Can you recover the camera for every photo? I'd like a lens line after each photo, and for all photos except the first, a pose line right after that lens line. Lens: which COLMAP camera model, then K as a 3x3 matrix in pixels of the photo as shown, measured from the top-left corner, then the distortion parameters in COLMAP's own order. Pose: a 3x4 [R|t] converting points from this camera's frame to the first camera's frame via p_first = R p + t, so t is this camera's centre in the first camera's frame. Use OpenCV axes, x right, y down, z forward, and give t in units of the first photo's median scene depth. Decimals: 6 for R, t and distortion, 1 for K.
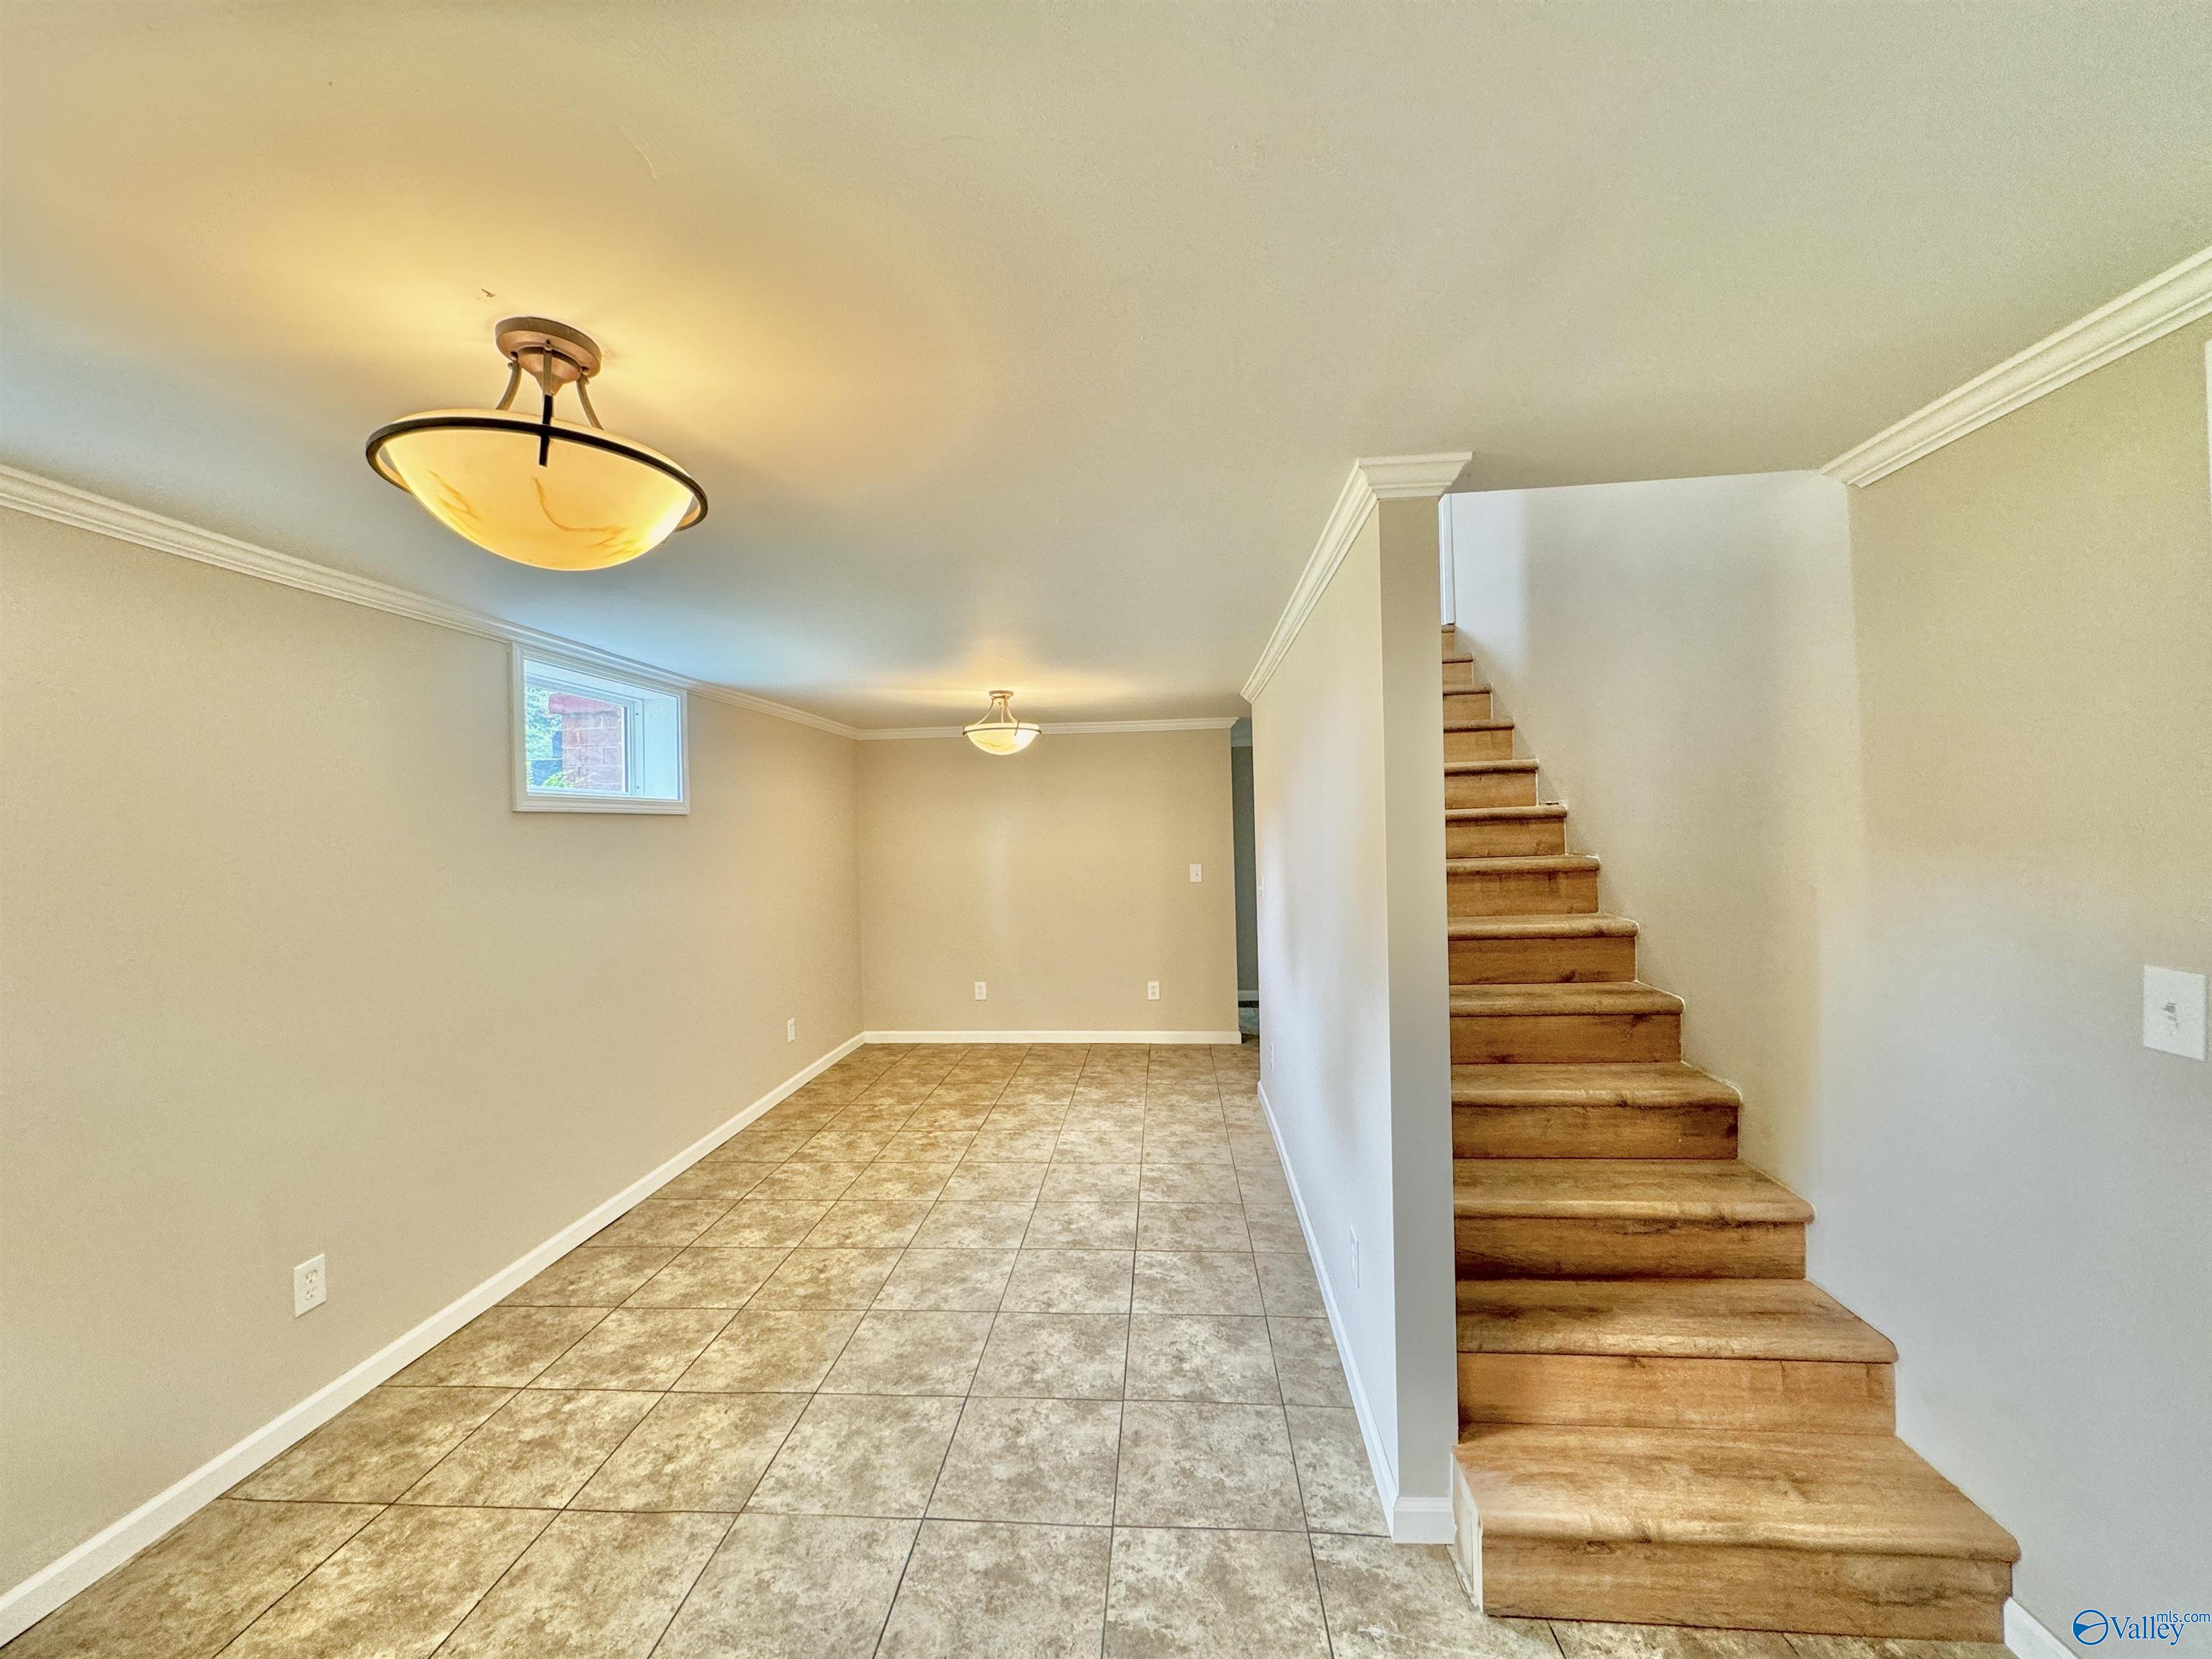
lens RADIAL K [[877.1, 0, 1102.2], [0, 877.1, 829.4], [0, 0, 1]] dist [-0.001360, 0.000076]
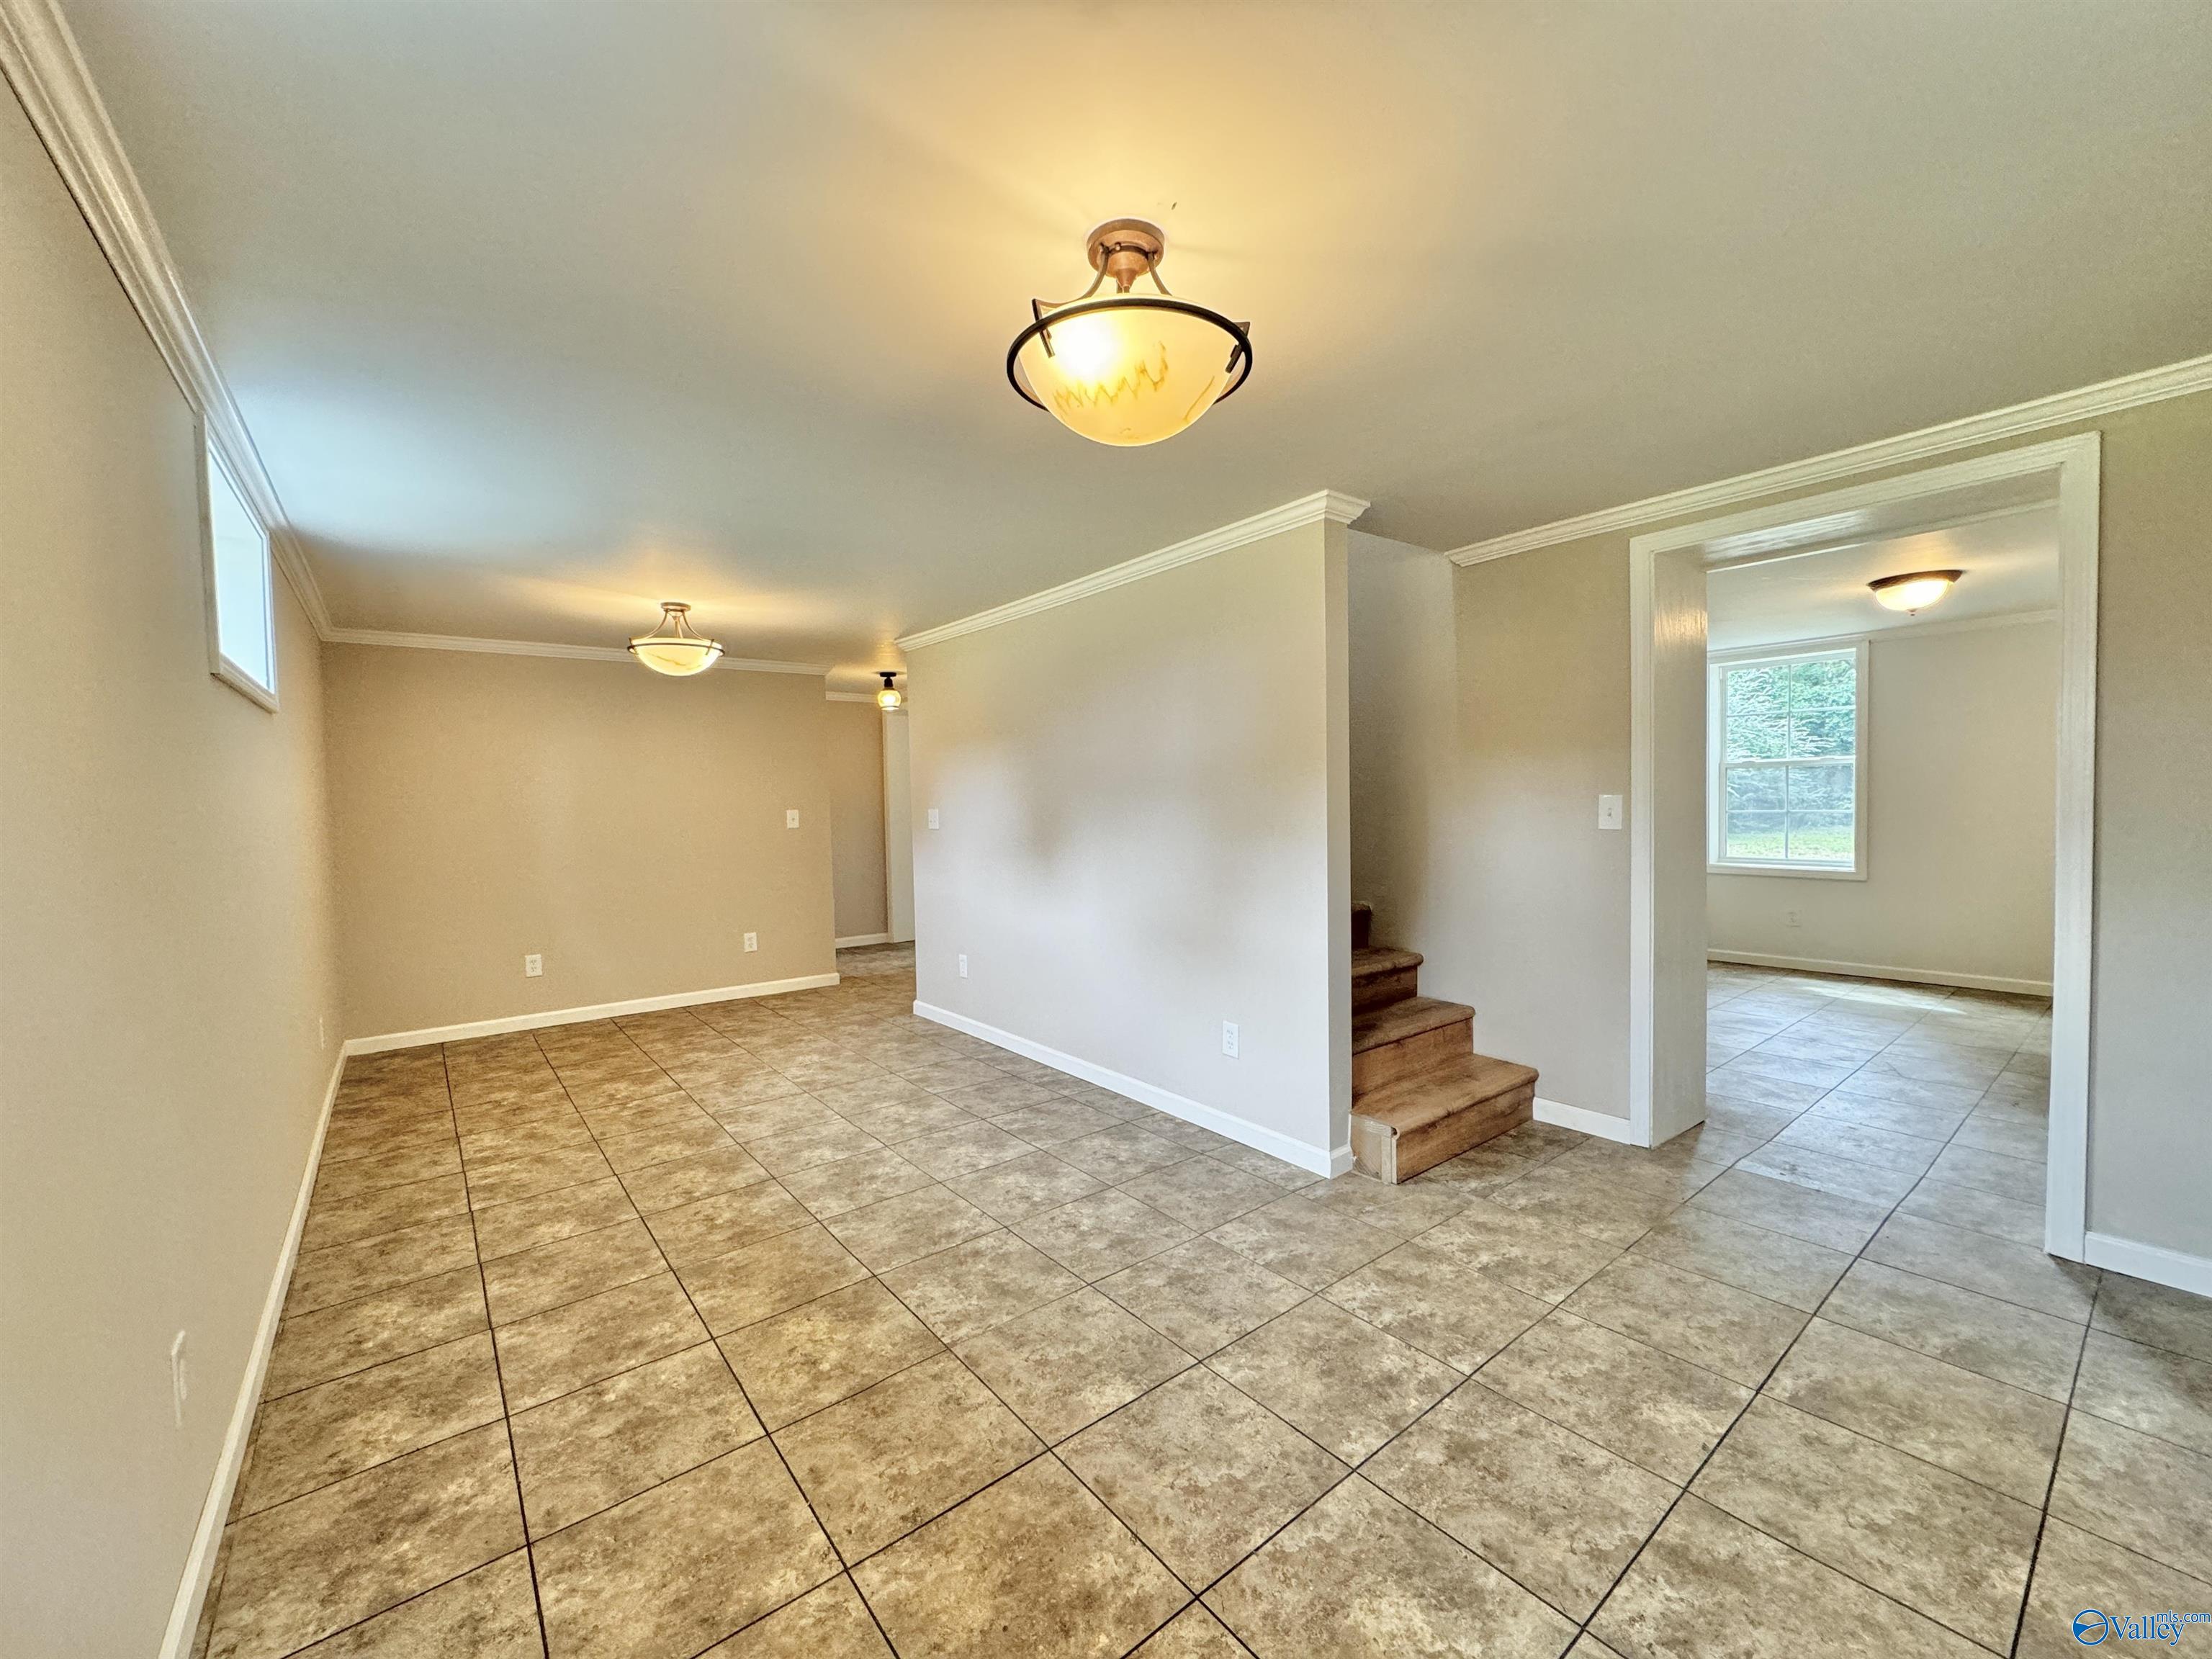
lens RADIAL K [[883.6, 0, 1101.0], [0, 883.6, 826.3], [0, 0, 1]] dist [-0.001250, 0.000066]
pose [[0.736670, -0.015227, 0.676081, -0.733115], [0.004395, 0.999833, 0.017730, 0.099092], [-0.676238, -0.010089, 0.736614, 0.074347]]
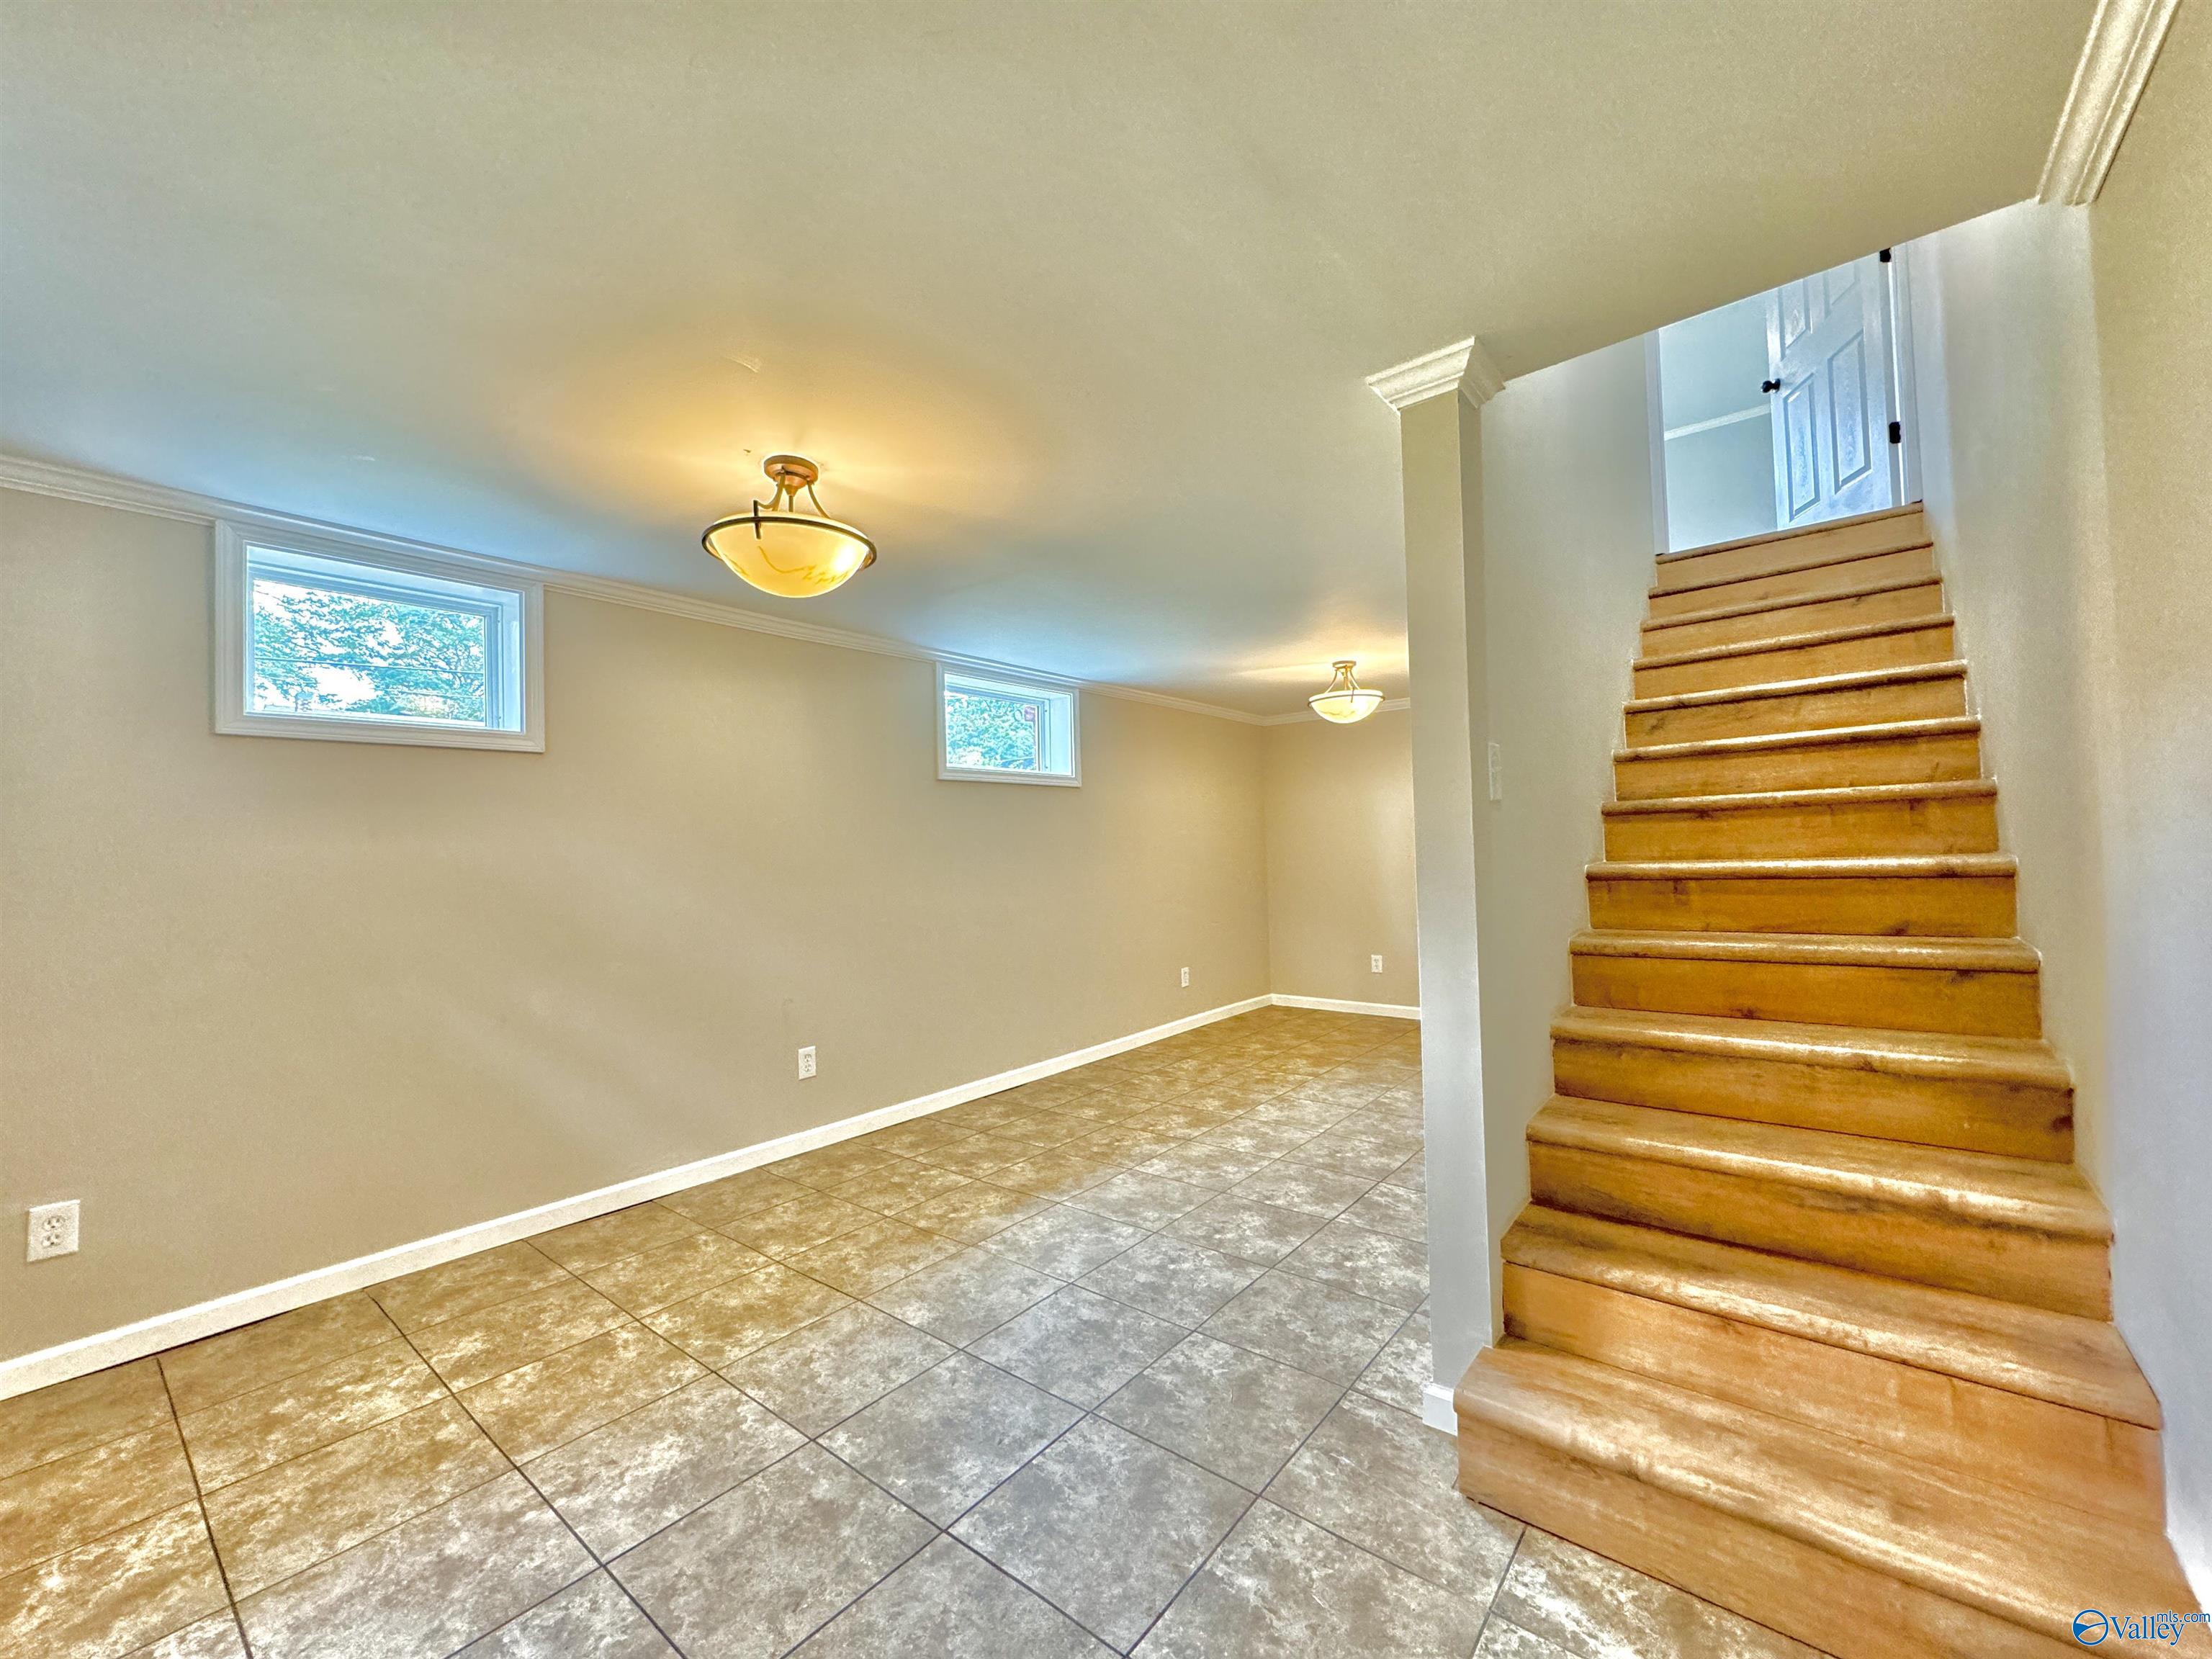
lens RADIAL K [[879.4, 0, 1103.7], [0, 879.4, 829.2], [0, 0, 1]] dist [-0.001481, 0.000384]
pose [[0.824259, -0.012620, -0.566072, 0.428091], [0.007002, 0.999902, -0.012095, 0.092851], [0.566169, 0.006006, 0.824267, -0.039593]]
